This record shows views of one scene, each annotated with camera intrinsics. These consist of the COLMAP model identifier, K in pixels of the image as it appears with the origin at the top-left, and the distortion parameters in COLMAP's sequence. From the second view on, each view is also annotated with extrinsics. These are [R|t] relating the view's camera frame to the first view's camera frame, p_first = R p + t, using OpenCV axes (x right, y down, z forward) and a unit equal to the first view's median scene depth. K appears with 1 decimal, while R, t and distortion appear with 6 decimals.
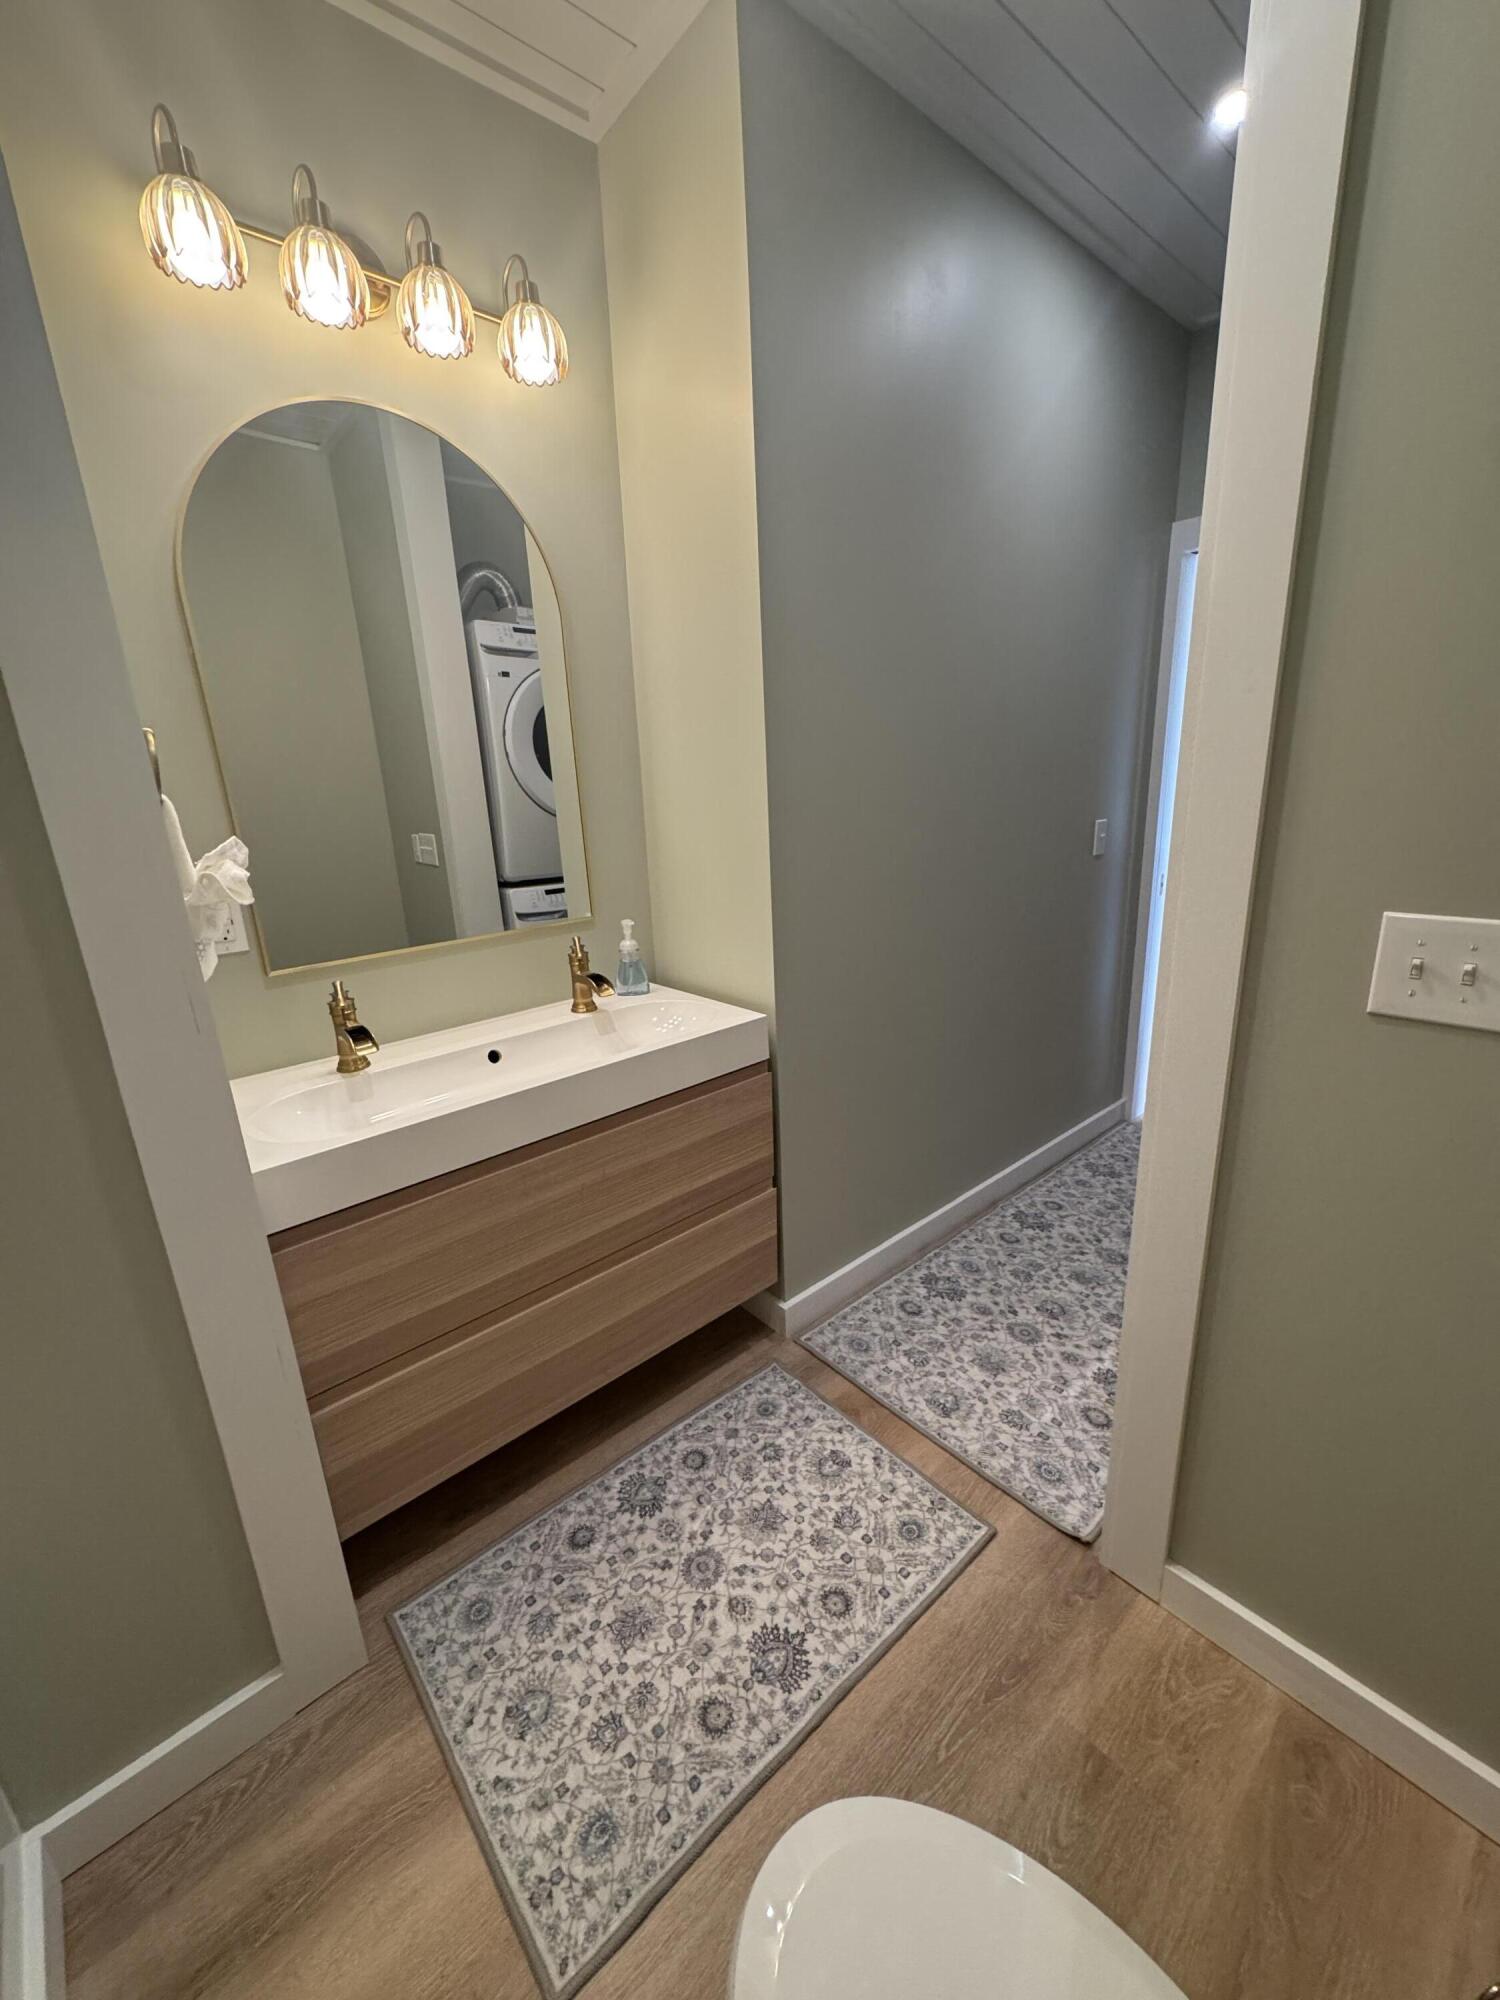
lens RADIAL K [[800.7, 0, 752.4], [0, 800.7, 995.8], [0, 0, 1]] dist [-0.000015, 0.000268]
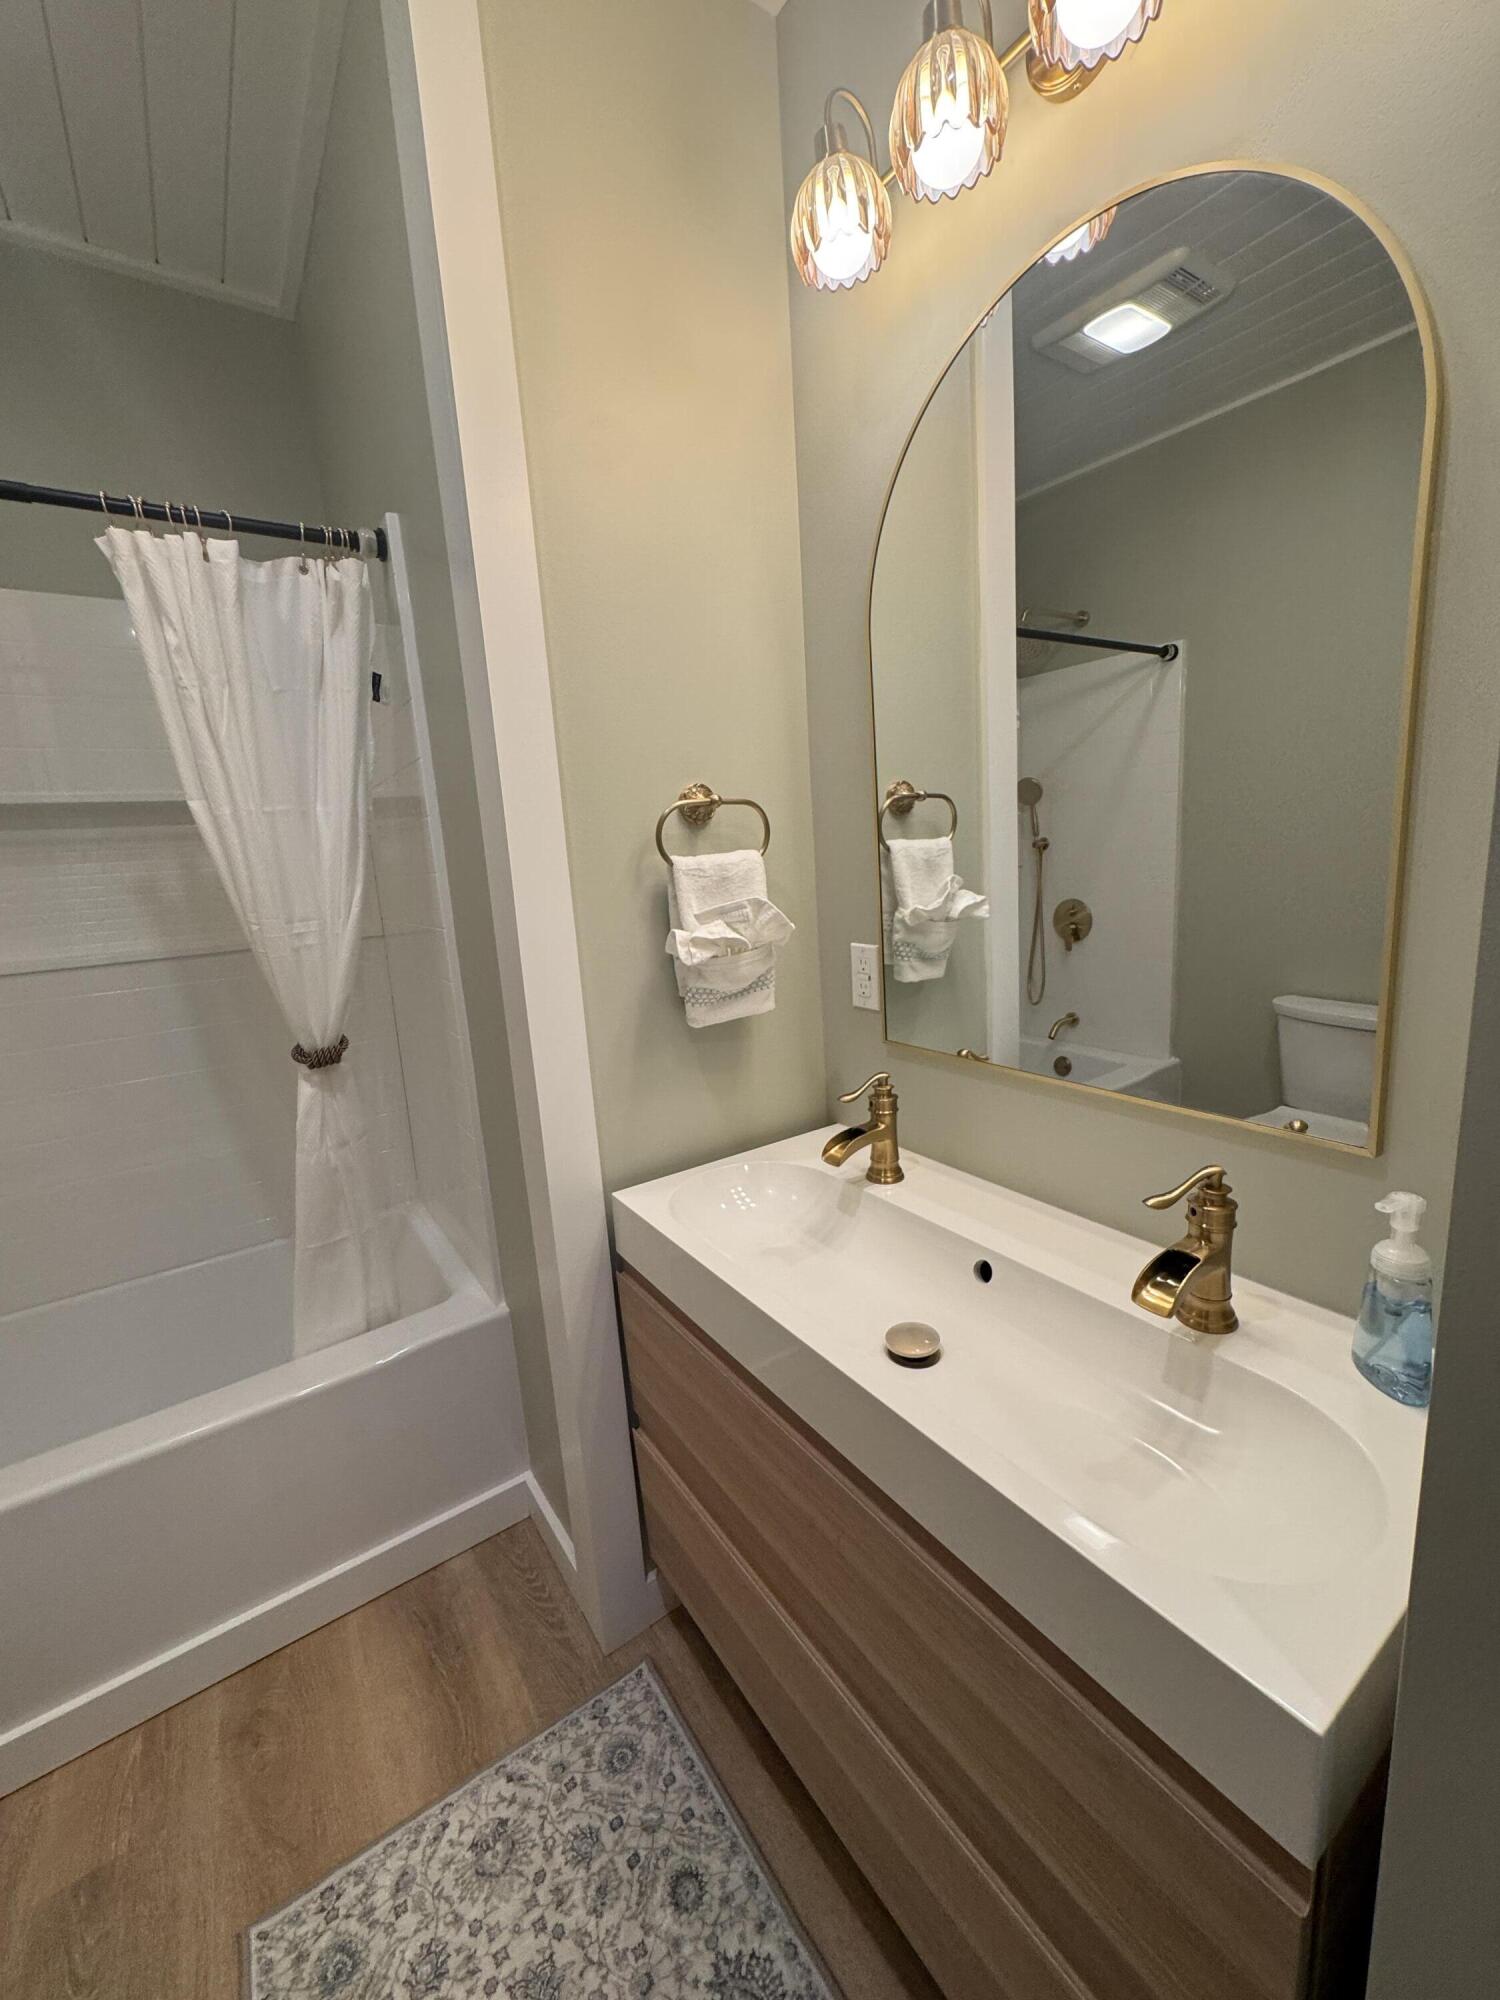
lens RADIAL K [[800.7, 0, 751.5], [0, 800.7, 1007.5], [0, 0, 1]] dist [-0.000015, 0.000268]
pose [[-0.119868, 0.250340, -0.960709, 0.291552], [-0.199196, 0.941943, 0.270304, -0.298193], [0.972601, 0.223770, -0.063042, 0.978469]]
